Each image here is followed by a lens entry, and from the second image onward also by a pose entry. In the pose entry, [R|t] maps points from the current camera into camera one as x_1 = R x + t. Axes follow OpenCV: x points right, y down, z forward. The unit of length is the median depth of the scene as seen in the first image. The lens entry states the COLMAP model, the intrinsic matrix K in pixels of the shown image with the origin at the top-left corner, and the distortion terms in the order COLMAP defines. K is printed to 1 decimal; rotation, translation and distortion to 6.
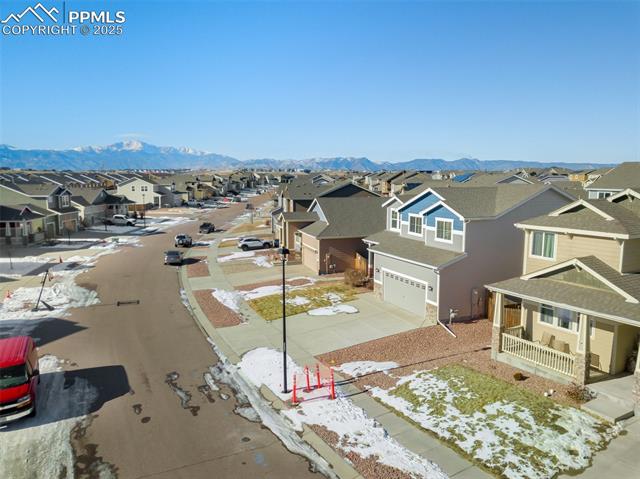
lens RADIAL K [[477.5, 0, 328.3], [0, 477.5, 240.8], [0, 0, 1]] dist [0.061926, -0.001984]
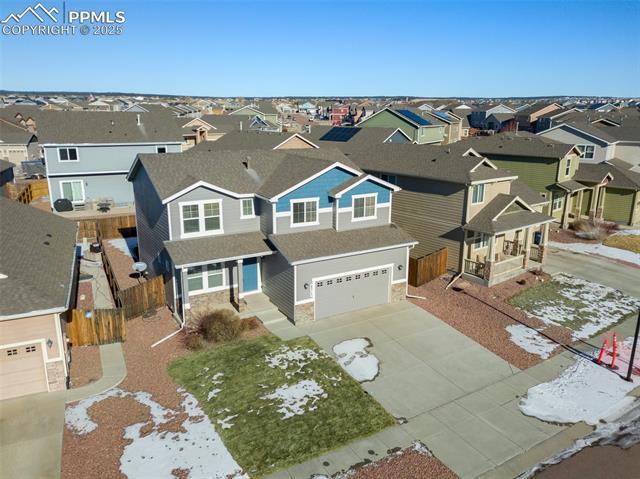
lens RADIAL K [[500.7, 0, 320.0], [0, 500.7, 239.5], [0, 0, 1]] dist [0.039795, 0.003752]
pose [[-0.099797, -0.254162, 0.961999, -0.684818], [0.127122, 0.955646, 0.265671, -0.228782], [-0.986854, 0.148804, -0.063061, 1.173172]]
